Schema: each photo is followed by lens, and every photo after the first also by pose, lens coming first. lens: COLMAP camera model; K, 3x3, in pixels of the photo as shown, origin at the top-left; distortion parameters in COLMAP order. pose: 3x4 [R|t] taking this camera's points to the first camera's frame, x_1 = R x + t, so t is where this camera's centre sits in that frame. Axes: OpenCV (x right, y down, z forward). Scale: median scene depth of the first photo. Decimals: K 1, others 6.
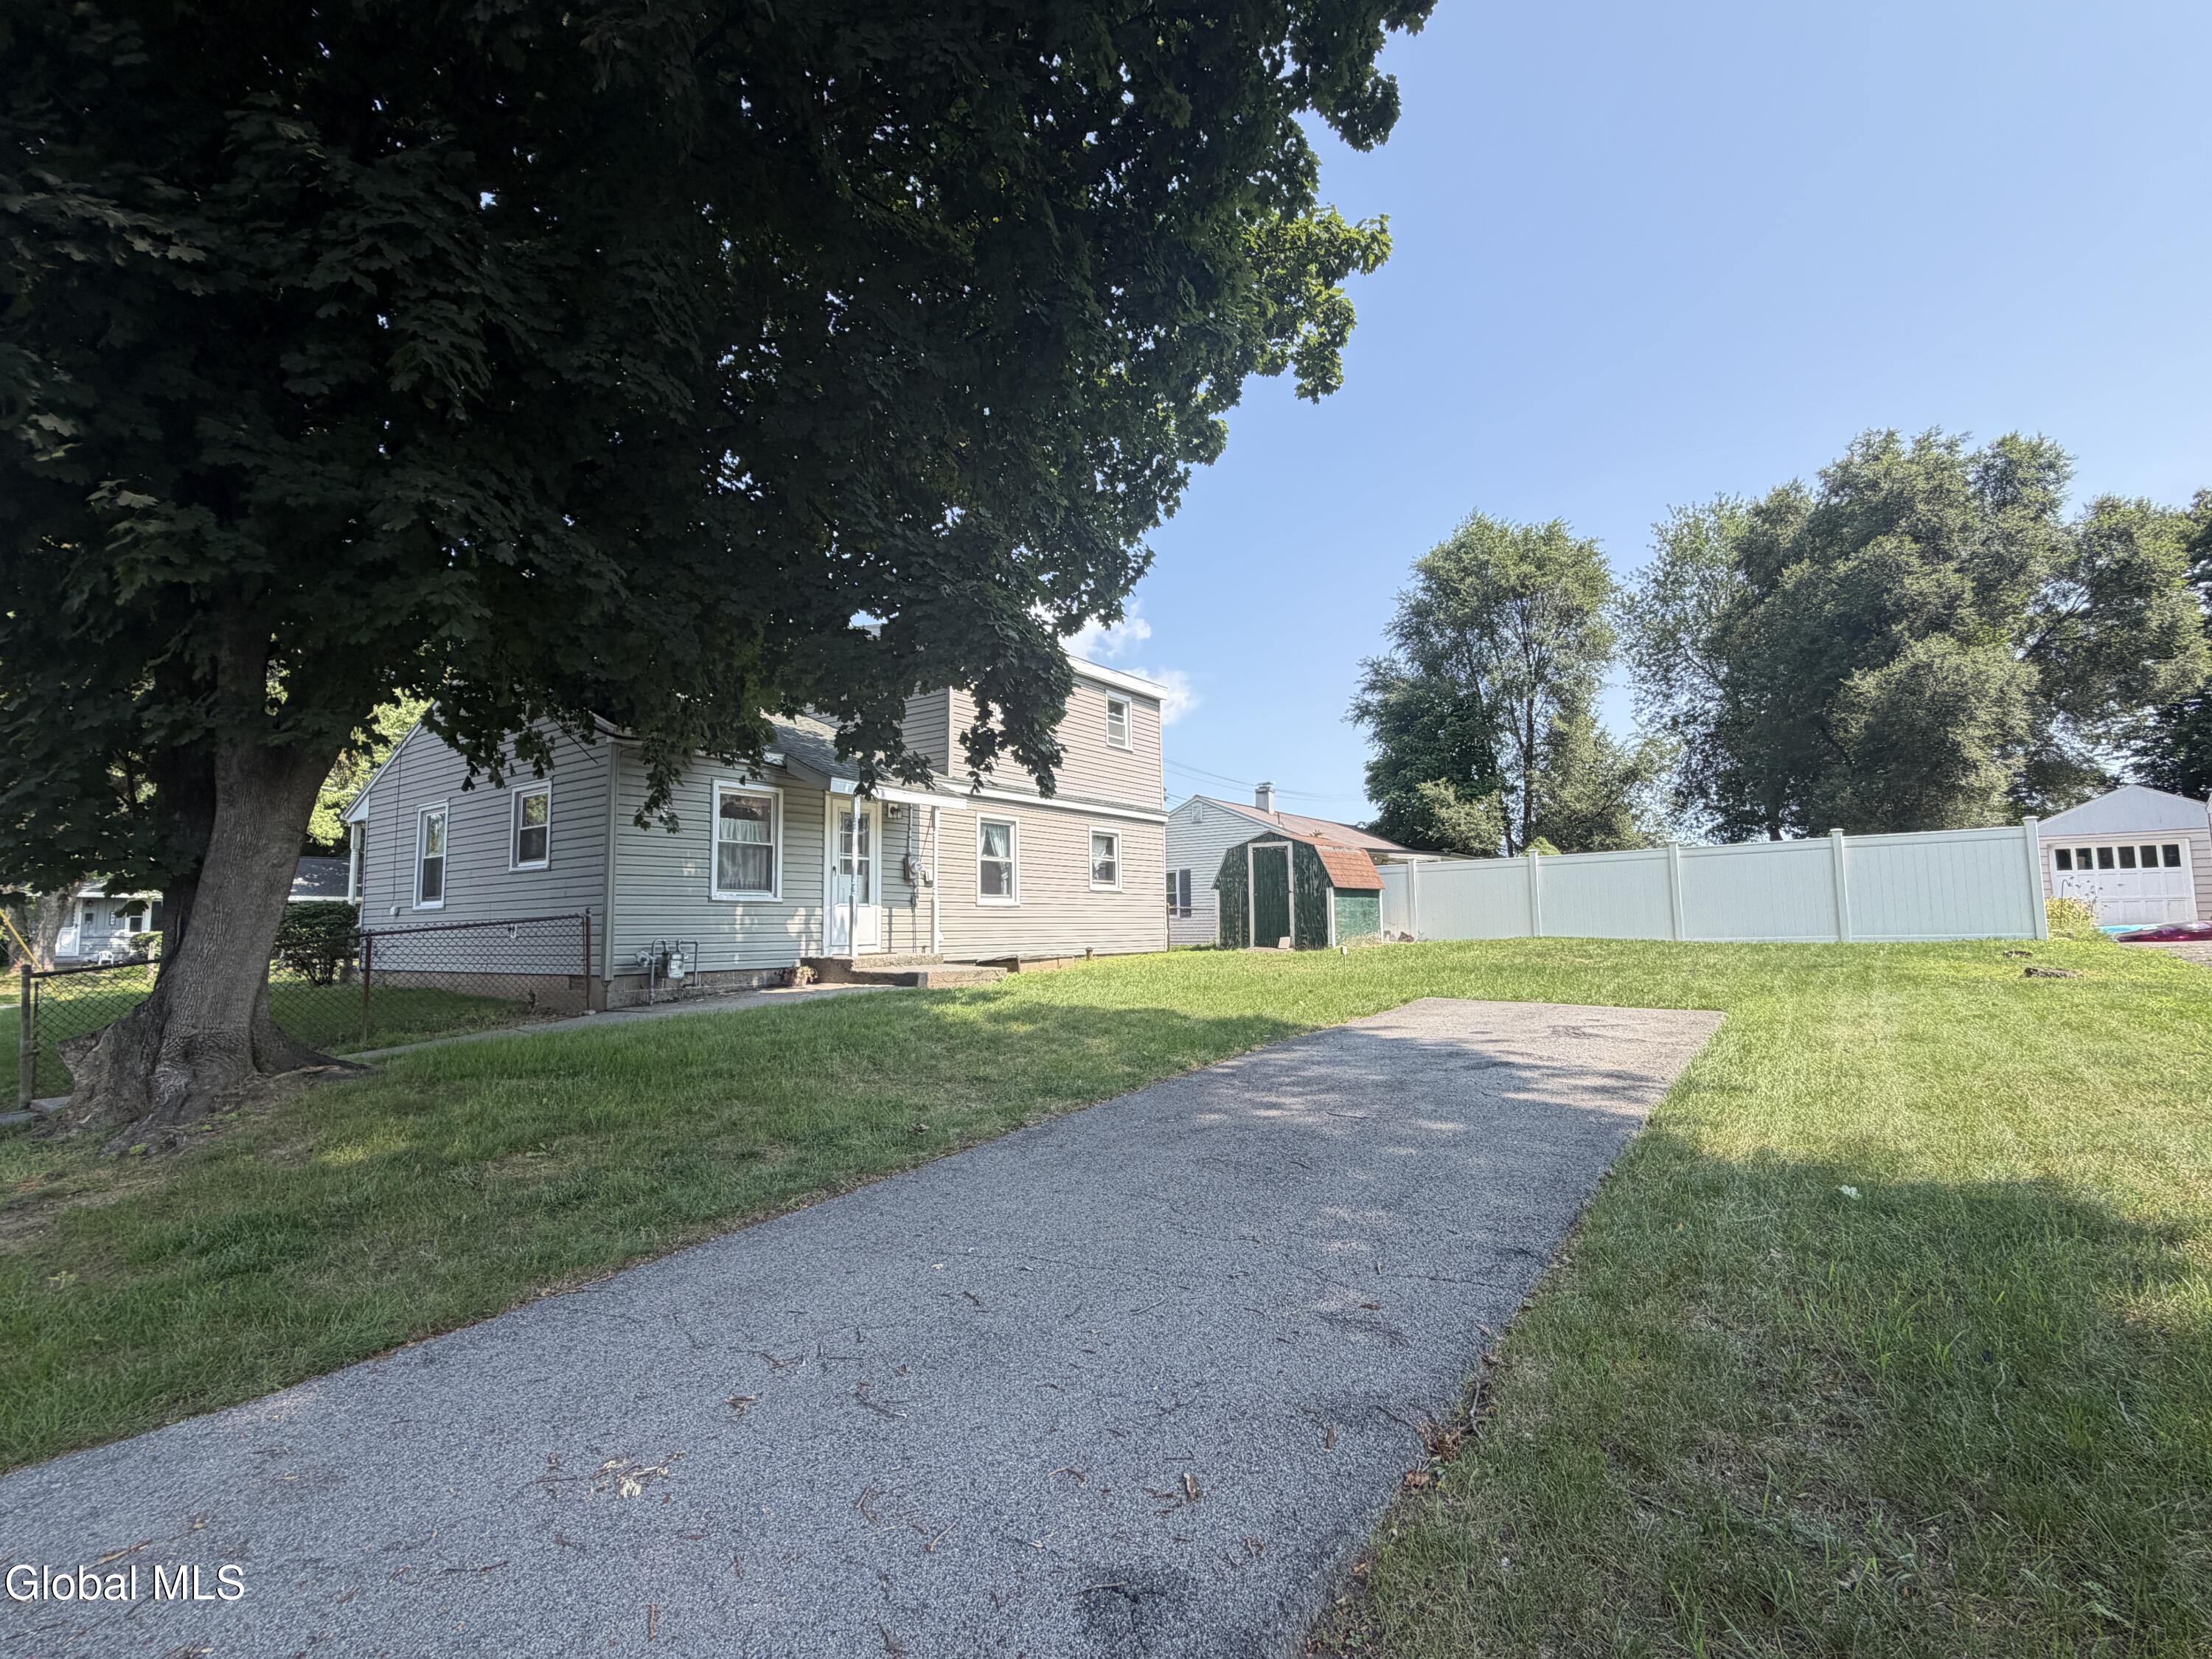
lens RADIAL K [[1022.5, 0, 1110.5], [0, 1022.5, 827.1], [0, 0, 1]] dist [0.008278, -0.001426]
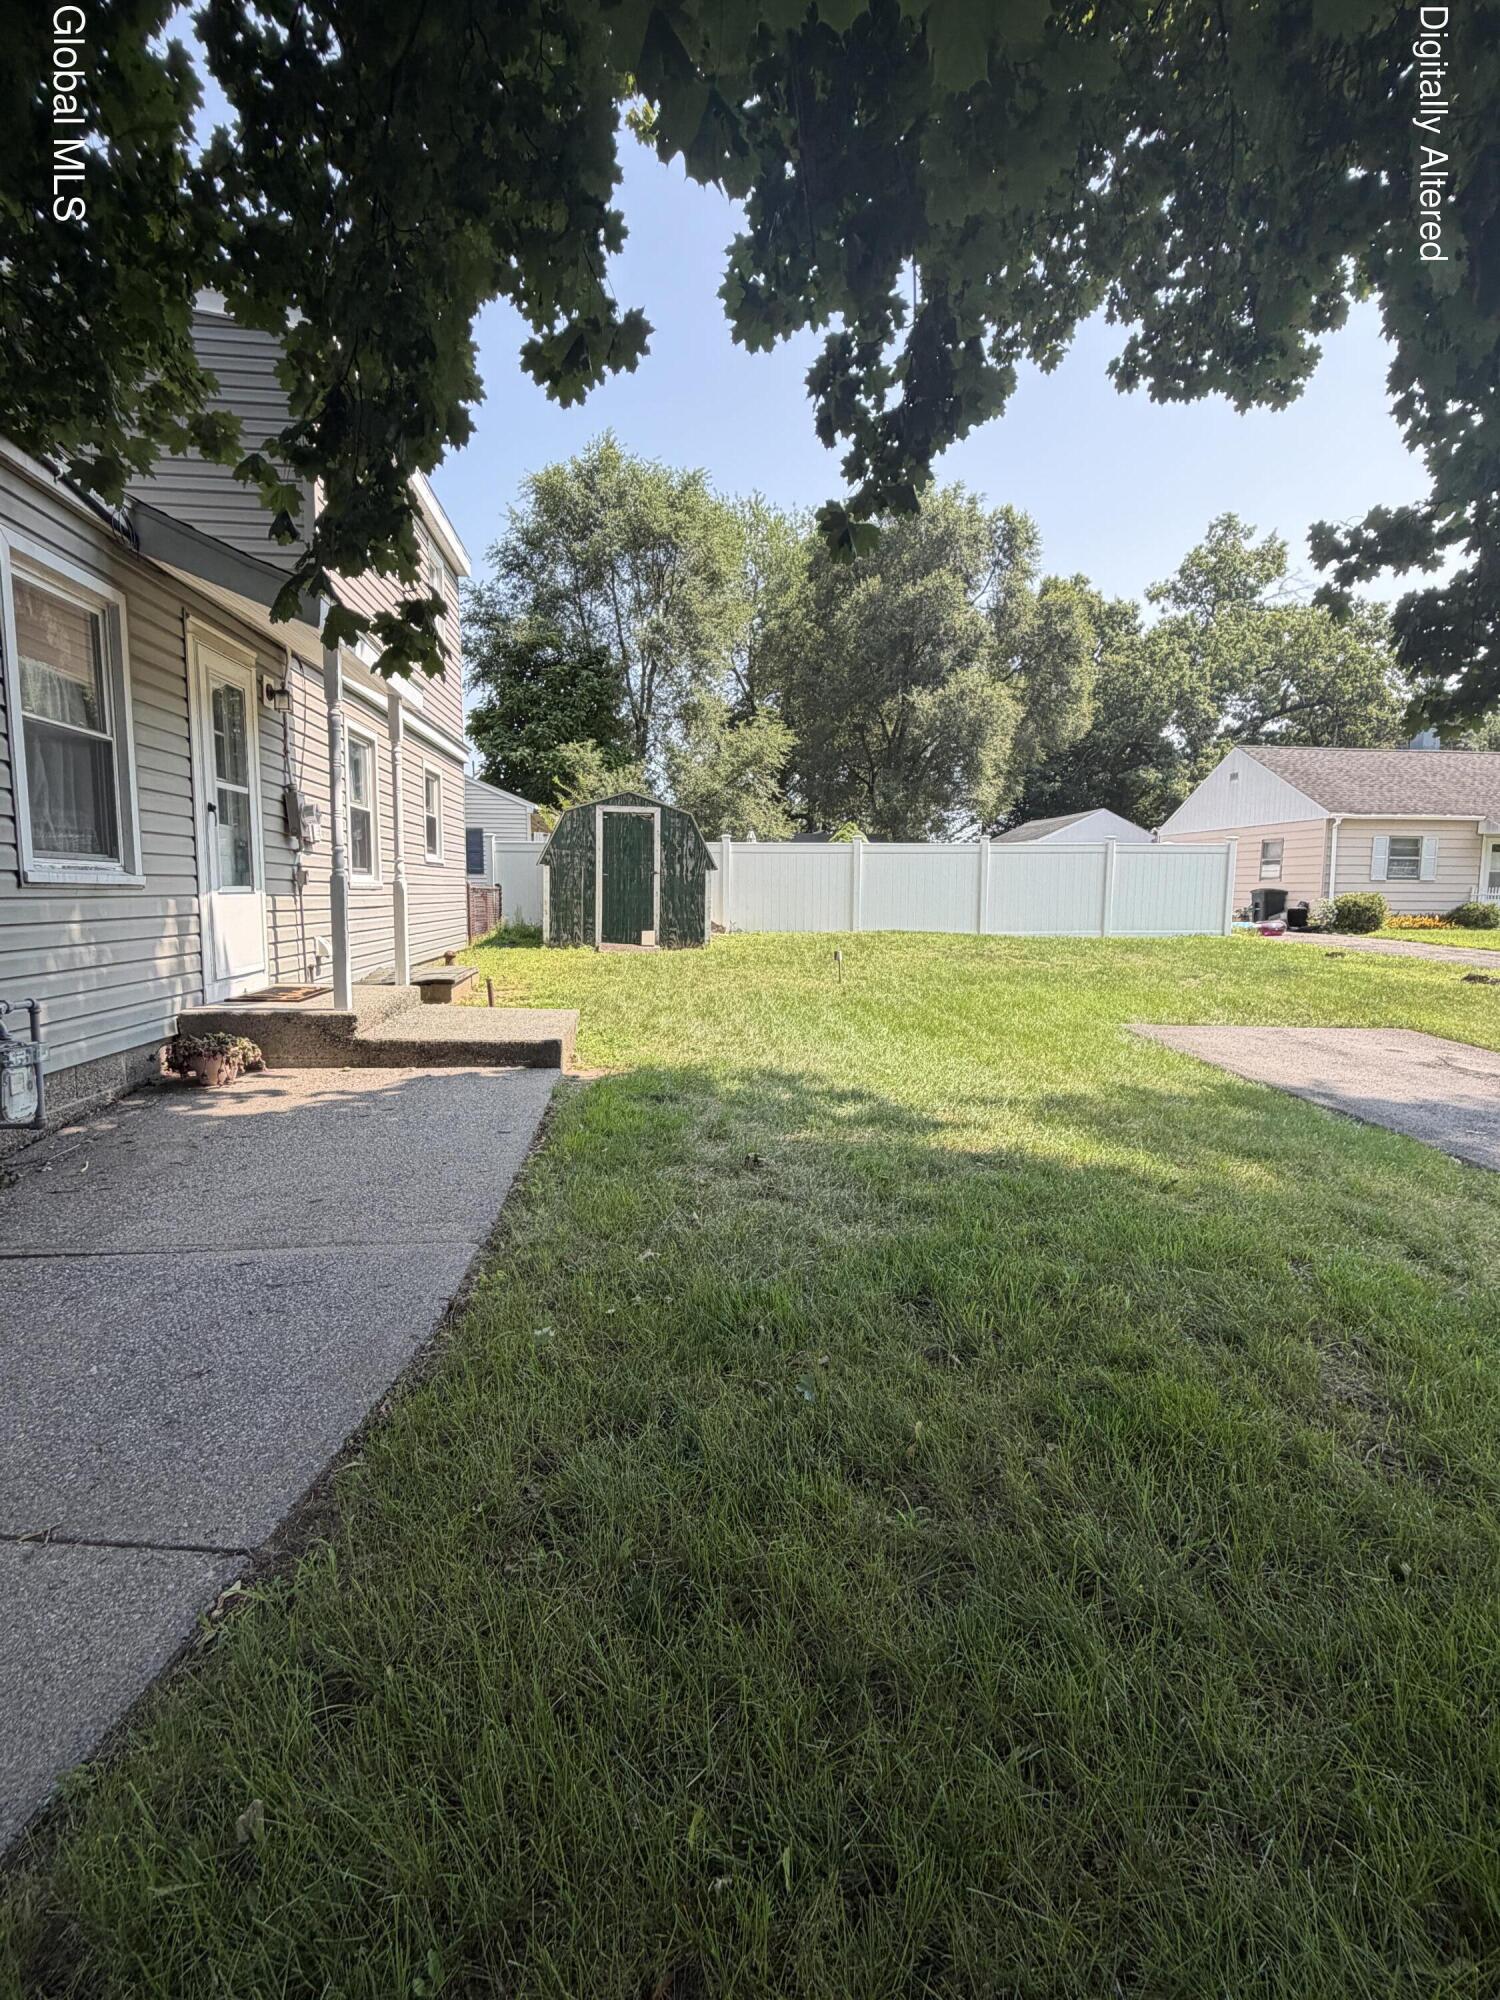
lens RADIAL K [[1003.3, 0, 744.7], [0, 1003.3, 1009.9], [0, 0, 1]] dist [-0.002536, -0.000120]
pose [[0.765091, -0.052817, 0.641753, -0.264997], [-0.087223, 0.978944, 0.184555, 0.017480], [-0.637988, -0.197177, 0.744374, 0.353460]]
